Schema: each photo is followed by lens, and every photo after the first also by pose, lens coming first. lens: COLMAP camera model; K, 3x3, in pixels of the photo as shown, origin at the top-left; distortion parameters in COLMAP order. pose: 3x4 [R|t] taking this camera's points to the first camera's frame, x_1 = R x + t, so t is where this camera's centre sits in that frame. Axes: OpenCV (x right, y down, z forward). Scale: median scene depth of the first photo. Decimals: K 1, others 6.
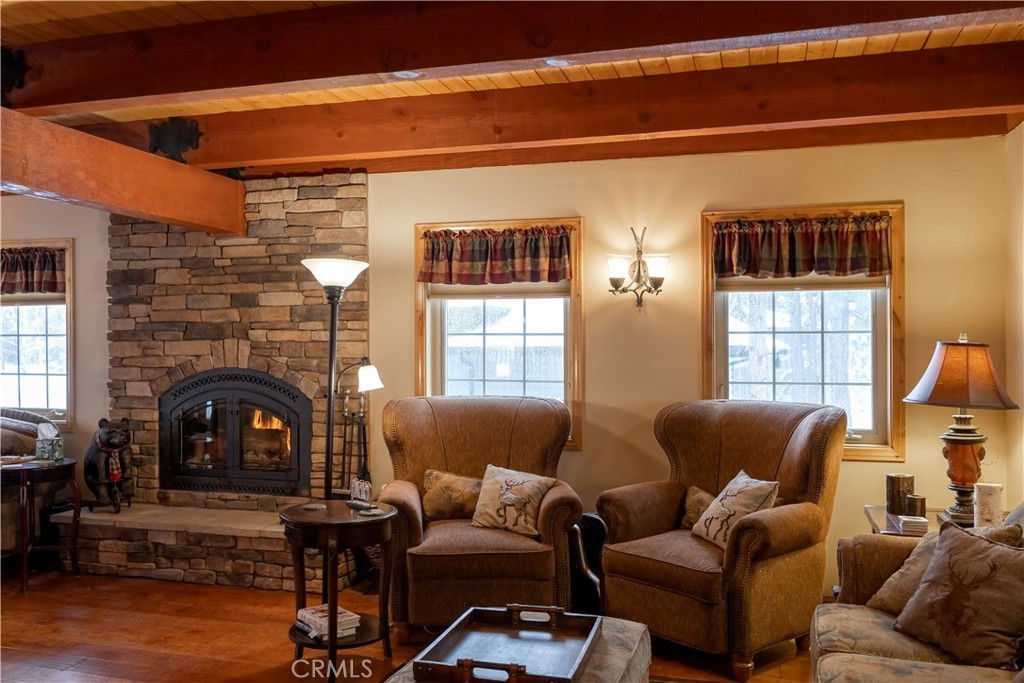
lens RADIAL K [[878.0, 0, 510.7], [0, 878.0, 345.4], [0, 0, 1]] dist [-0.008294, -0.003408]
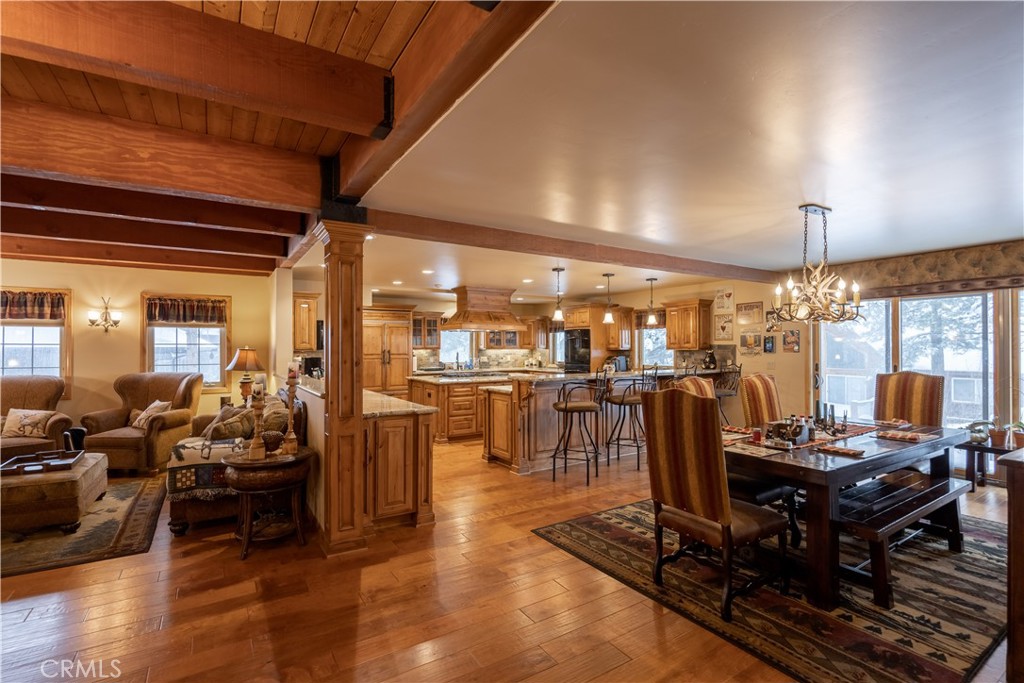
lens RADIAL K [[478.4, 0, 509.5], [0, 478.4, 341.4], [0, 0, 1]] dist [-0.005281, -0.000632]
pose [[0.670292, 0.007347, 0.742061, -0.069135], [-0.000882, 0.999958, -0.009104, -0.011784], [-0.742097, 0.005448, 0.670271, -0.609217]]
